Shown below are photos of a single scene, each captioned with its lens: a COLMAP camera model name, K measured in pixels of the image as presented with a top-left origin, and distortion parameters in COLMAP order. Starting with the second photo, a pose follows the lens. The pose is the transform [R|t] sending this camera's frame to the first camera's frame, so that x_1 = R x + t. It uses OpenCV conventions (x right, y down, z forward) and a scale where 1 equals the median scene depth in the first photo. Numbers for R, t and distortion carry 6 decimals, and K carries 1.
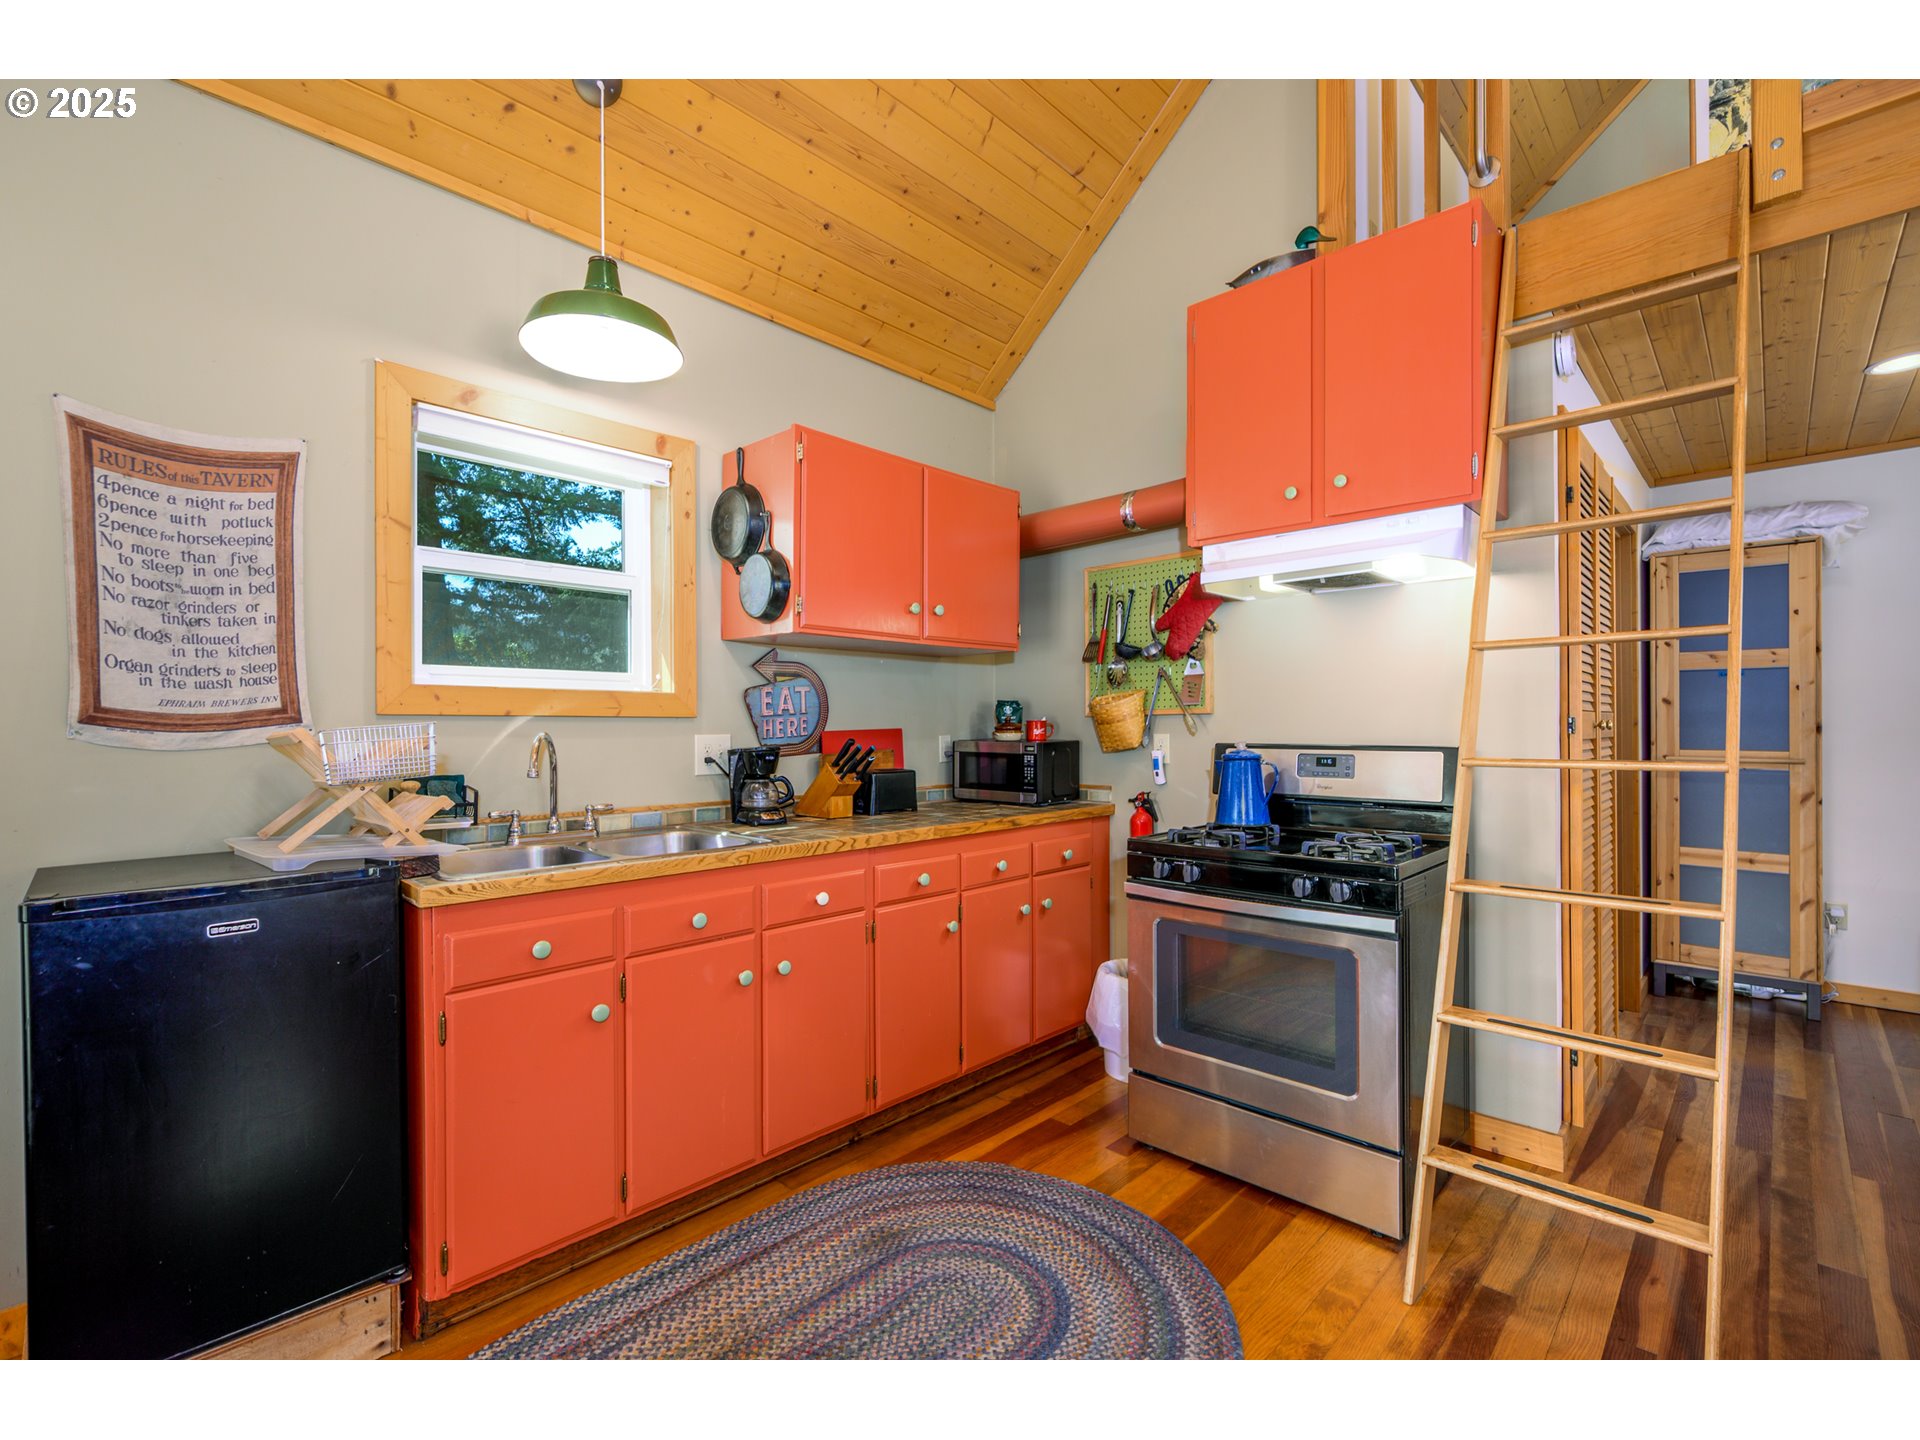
lens RADIAL K [[844.2, 0, 960.5], [0, 844.2, 727.1], [0, 0, 1]] dist [-0.001249, 0.000155]
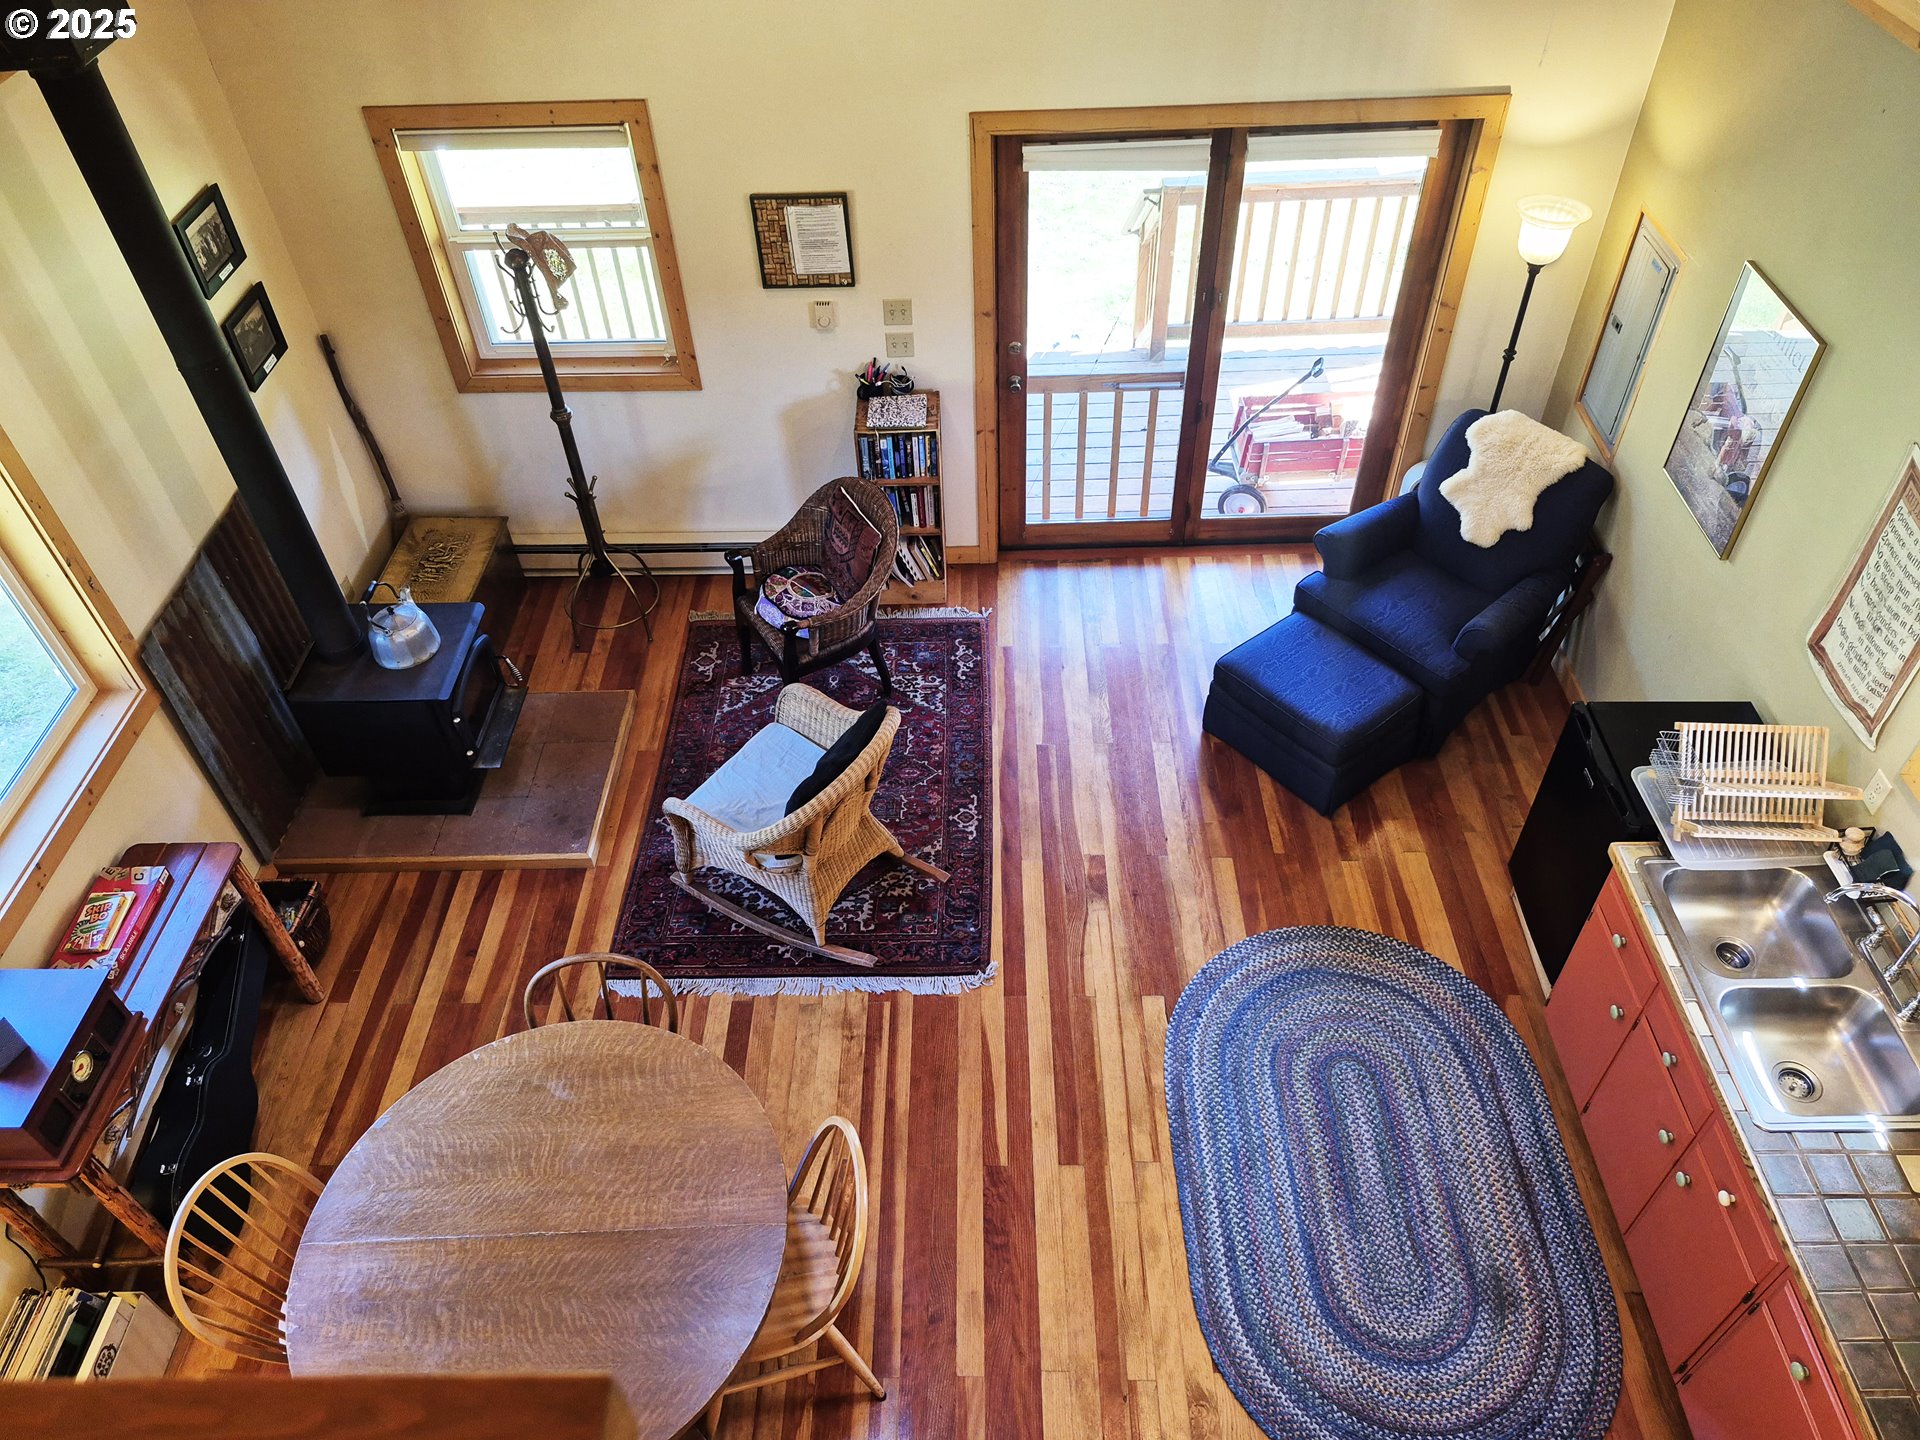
lens RADIAL K [[1339.3, 0, 961.3], [0, 1339.3, 717.9], [0, 0, 1]] dist [-0.000347, -0.000130]
pose [[-0.723377, 0.502332, -0.473695, 1.021891], [0.026489, 0.705750, 0.707965, -1.430067], [0.689945, 0.499578, -0.523830, 1.161293]]
